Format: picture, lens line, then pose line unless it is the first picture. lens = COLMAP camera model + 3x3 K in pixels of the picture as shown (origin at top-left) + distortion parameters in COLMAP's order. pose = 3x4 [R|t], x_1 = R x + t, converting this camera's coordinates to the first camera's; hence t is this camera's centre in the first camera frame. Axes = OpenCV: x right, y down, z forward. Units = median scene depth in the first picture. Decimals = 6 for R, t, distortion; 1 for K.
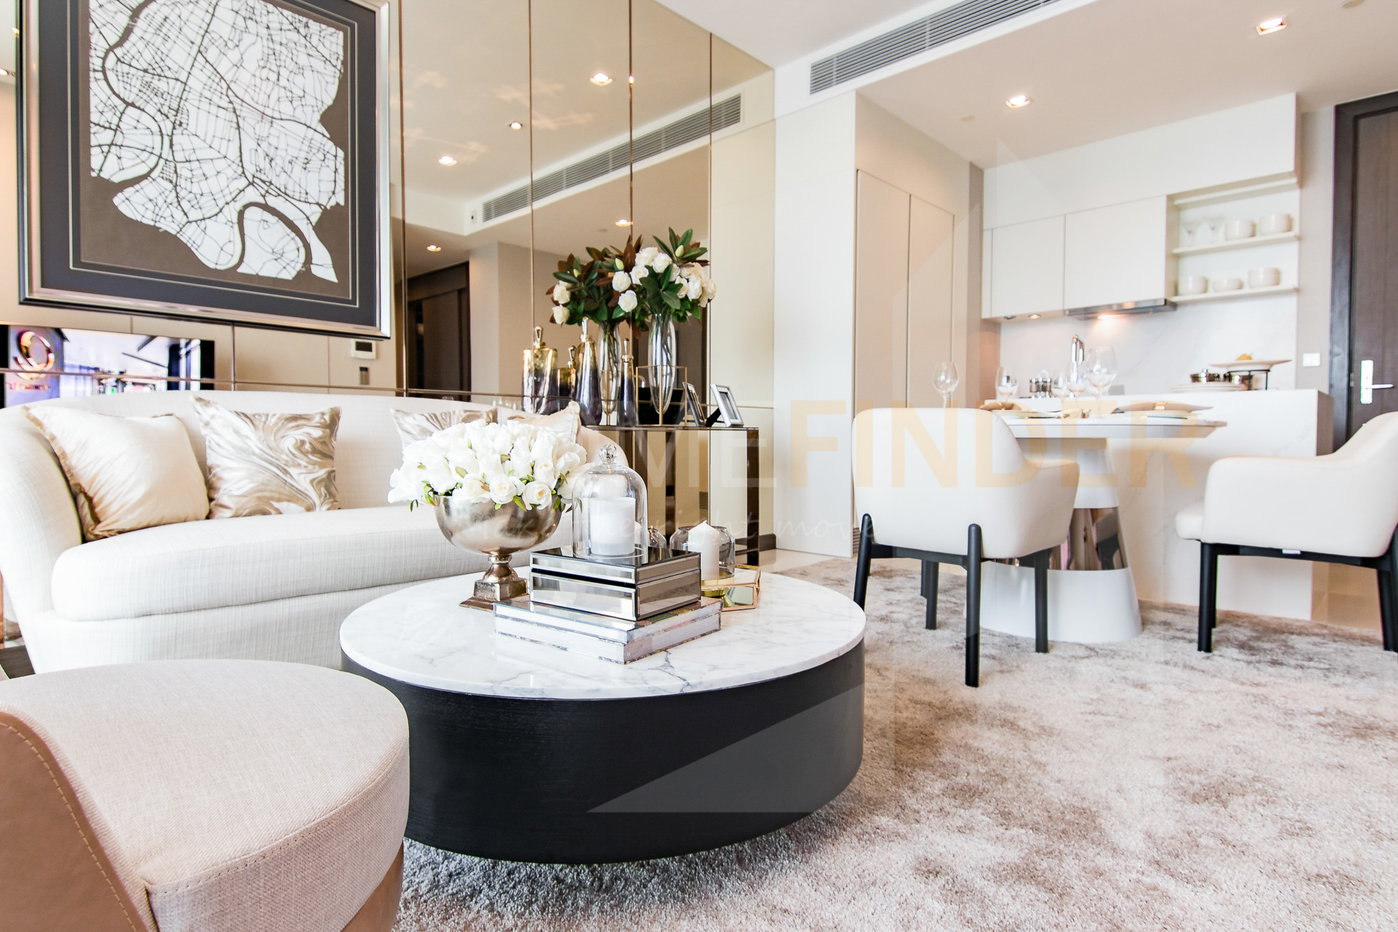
lens RADIAL K [[736.8, 0, 686.4], [0, 736.8, 461.4], [0, 0, 1]] dist [0.023797, -0.017923]
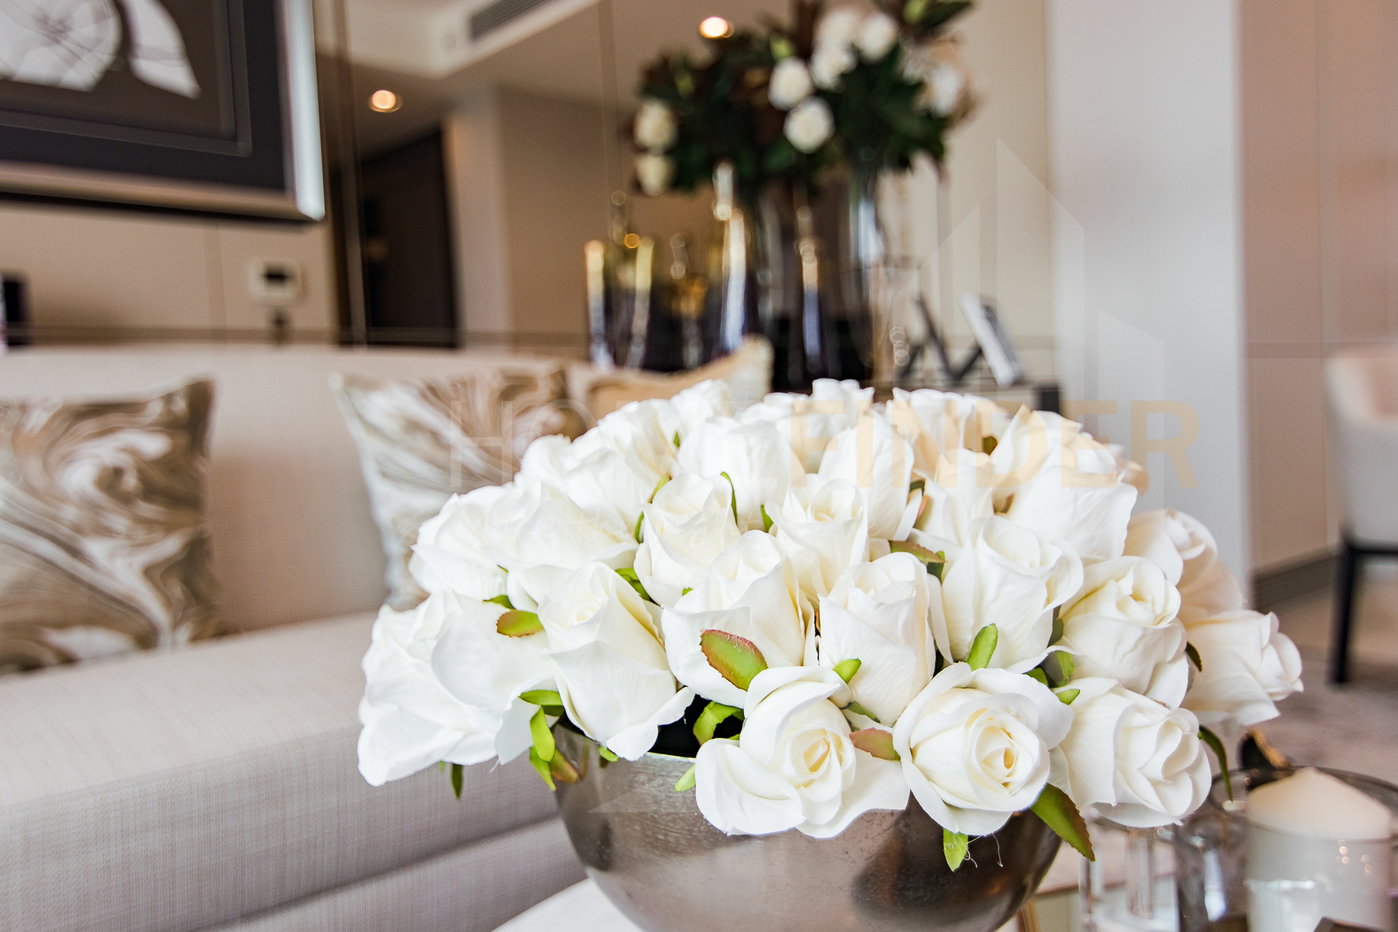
lens RADIAL K [[1128.3, 0, 707.3], [0, 1128.3, 464.2], [0, 0, 1]] dist [0.046499, -0.019224]
pose [[0.997238, -0.046081, -0.058249, -0.109344], [0.047090, 0.998761, 0.016064, -0.015345], [0.057436, -0.018762, 0.998173, 0.263539]]
